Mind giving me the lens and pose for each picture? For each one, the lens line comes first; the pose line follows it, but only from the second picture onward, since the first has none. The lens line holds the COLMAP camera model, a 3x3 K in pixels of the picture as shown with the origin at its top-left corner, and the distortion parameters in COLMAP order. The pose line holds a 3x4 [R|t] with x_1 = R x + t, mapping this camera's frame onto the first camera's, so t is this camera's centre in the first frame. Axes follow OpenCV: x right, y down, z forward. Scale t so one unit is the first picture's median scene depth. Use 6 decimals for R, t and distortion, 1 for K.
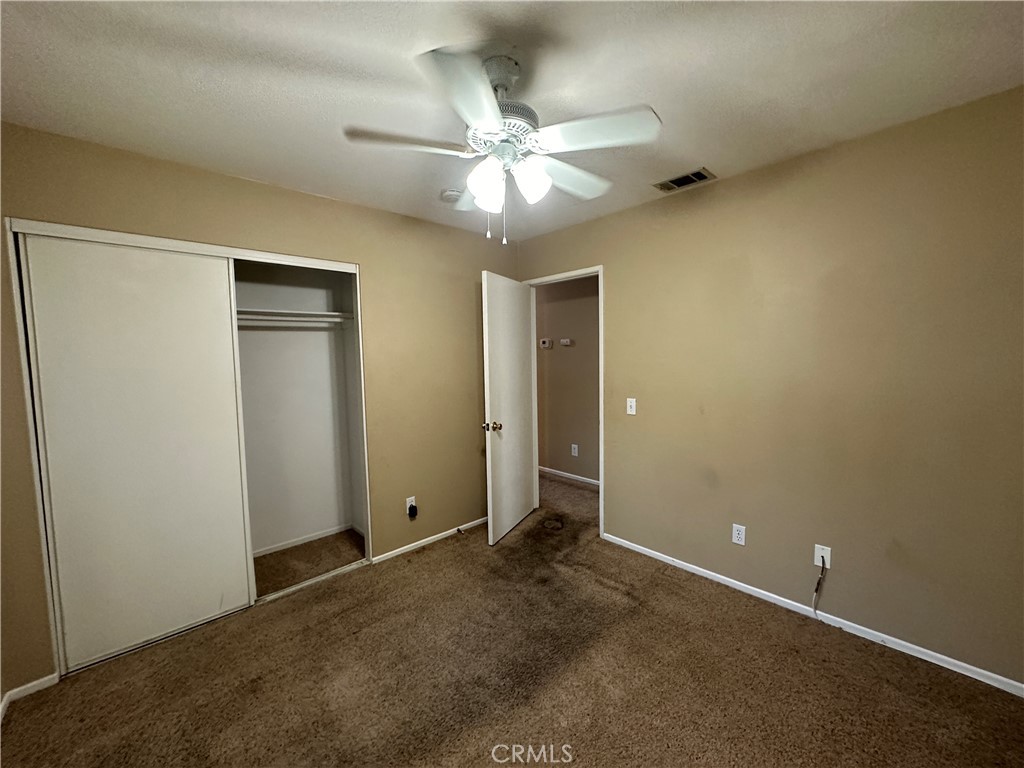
lens RADIAL K [[408.1, 0, 510.6], [0, 408.1, 389.3], [0, 0, 1]] dist [-0.001566, 0.000191]
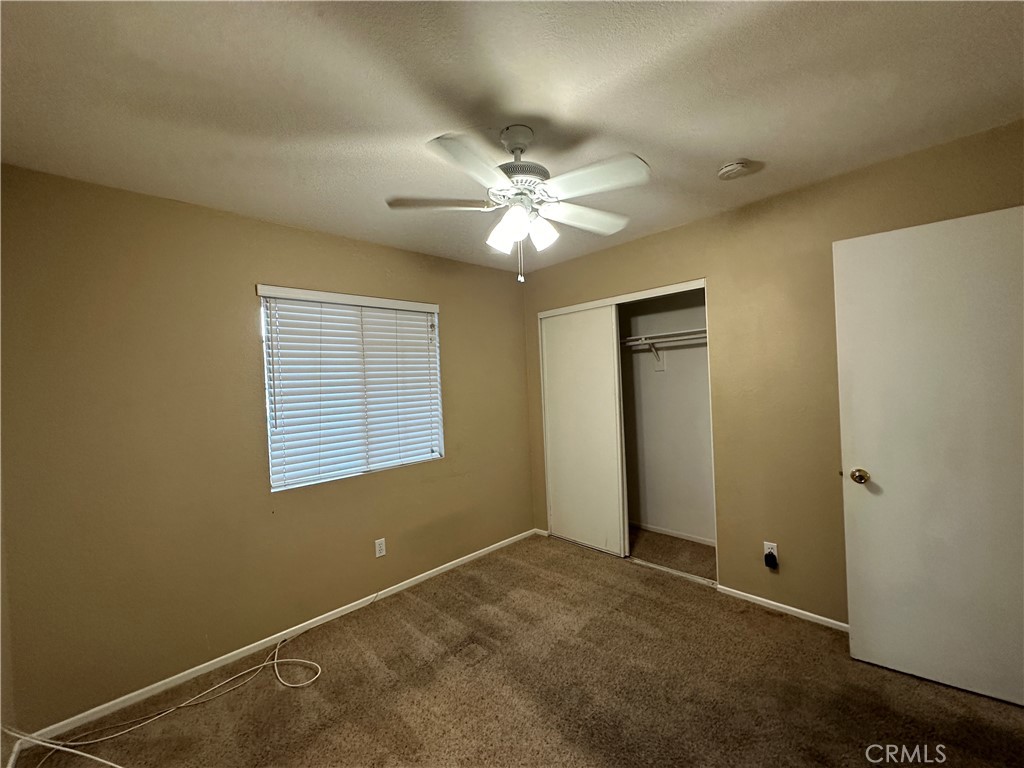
lens RADIAL K [[408.1, 0, 510.4], [0, 408.1, 386.5], [0, 0, 1]] dist [-0.001566, 0.000191]
pose [[0.026270, 0.035674, -0.999018, 0.642565], [-0.039291, 0.998628, 0.034627, -0.063797], [0.998882, 0.038343, 0.027636, 0.533590]]
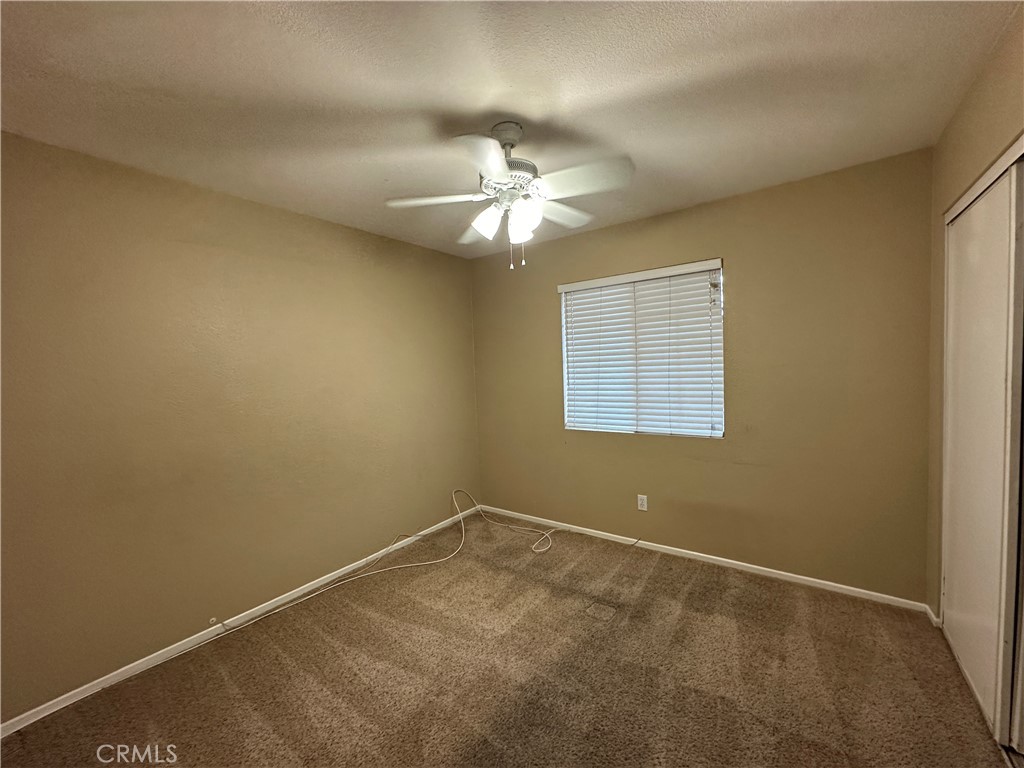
lens RADIAL K [[408.1, 0, 511.7], [0, 408.1, 384.7], [0, 0, 1]] dist [-0.001566, 0.000191]
pose [[-0.977836, 0.070962, -0.196978, 0.141915], [0.045681, 0.990456, 0.130041, -0.099530], [0.204326, 0.118161, -0.971745, 1.286501]]
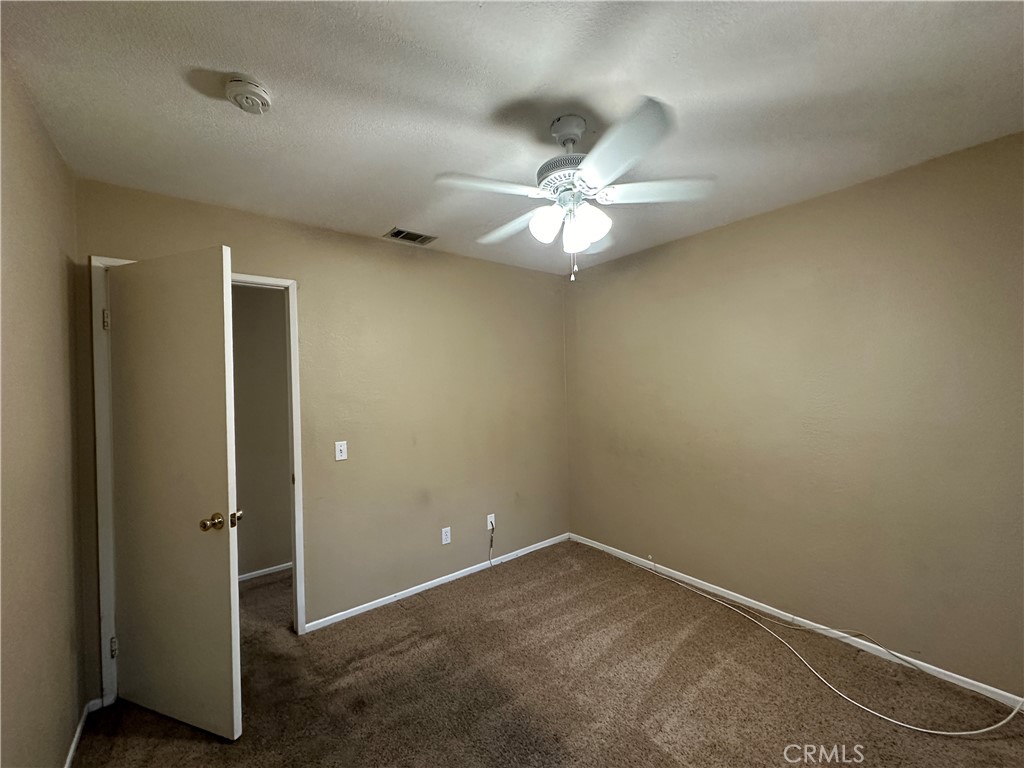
lens RADIAL K [[408.1, 0, 511.0], [0, 408.1, 380.4], [0, 0, 1]] dist [-0.001566, 0.000191]
pose [[0.072634, 0.027883, 0.996969, -0.643564], [0.104655, 0.993878, -0.035421, -0.045163], [-0.991853, 0.106911, 0.069271, 0.639404]]
